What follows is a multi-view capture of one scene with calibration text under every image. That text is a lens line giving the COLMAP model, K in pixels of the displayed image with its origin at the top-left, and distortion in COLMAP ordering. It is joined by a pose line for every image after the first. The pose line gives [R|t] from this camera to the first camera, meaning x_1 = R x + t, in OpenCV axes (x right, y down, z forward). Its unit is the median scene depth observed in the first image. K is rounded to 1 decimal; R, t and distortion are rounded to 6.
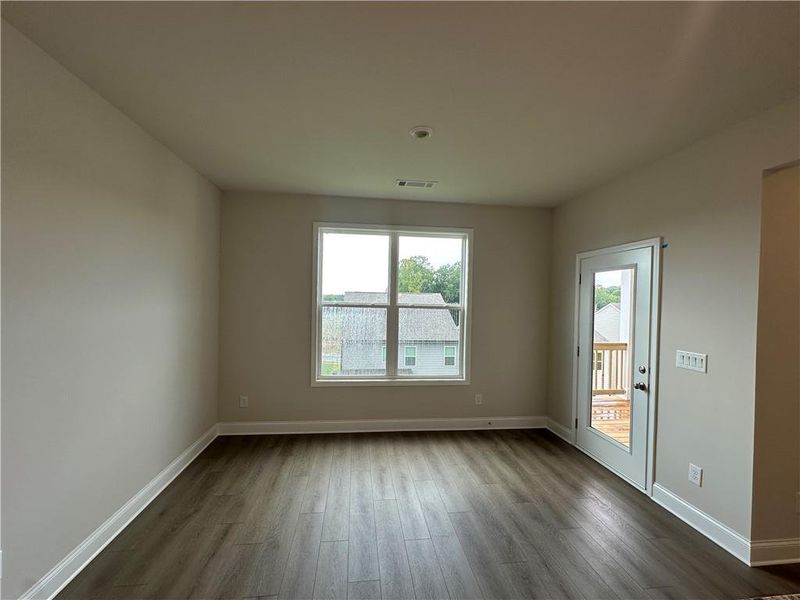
lens RADIAL K [[320.0, 0, 398.1], [0, 320.0, 301.9], [0, 0, 1]] dist [-0.002805, 0.000193]
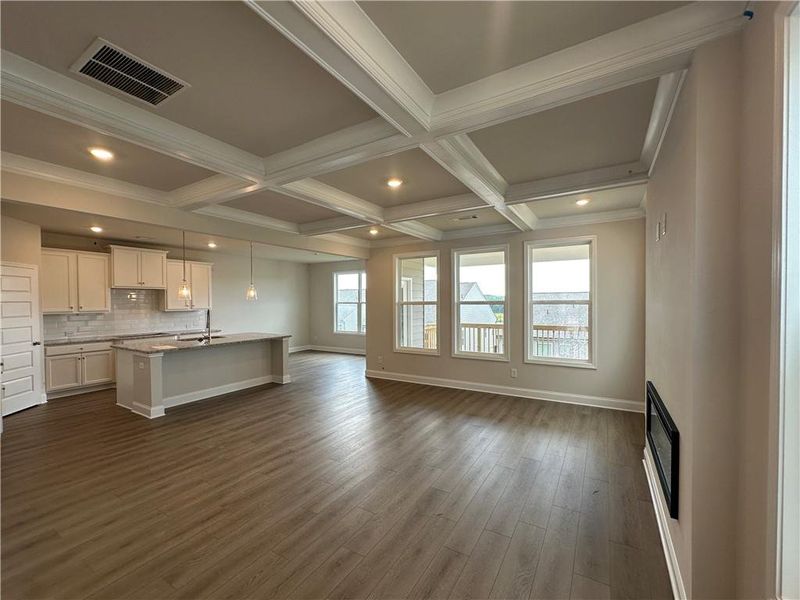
lens RADIAL K [[329.0, 0, 402.9], [0, 329.0, 306.4], [0, 0, 1]] dist [0.170558, 0.000015]
pose [[0.795348, -0.015639, -0.605951, 1.761515], [0.025032, 0.999662, 0.007055, 0.030046], [0.605635, -0.020779, 0.795471, -0.783121]]
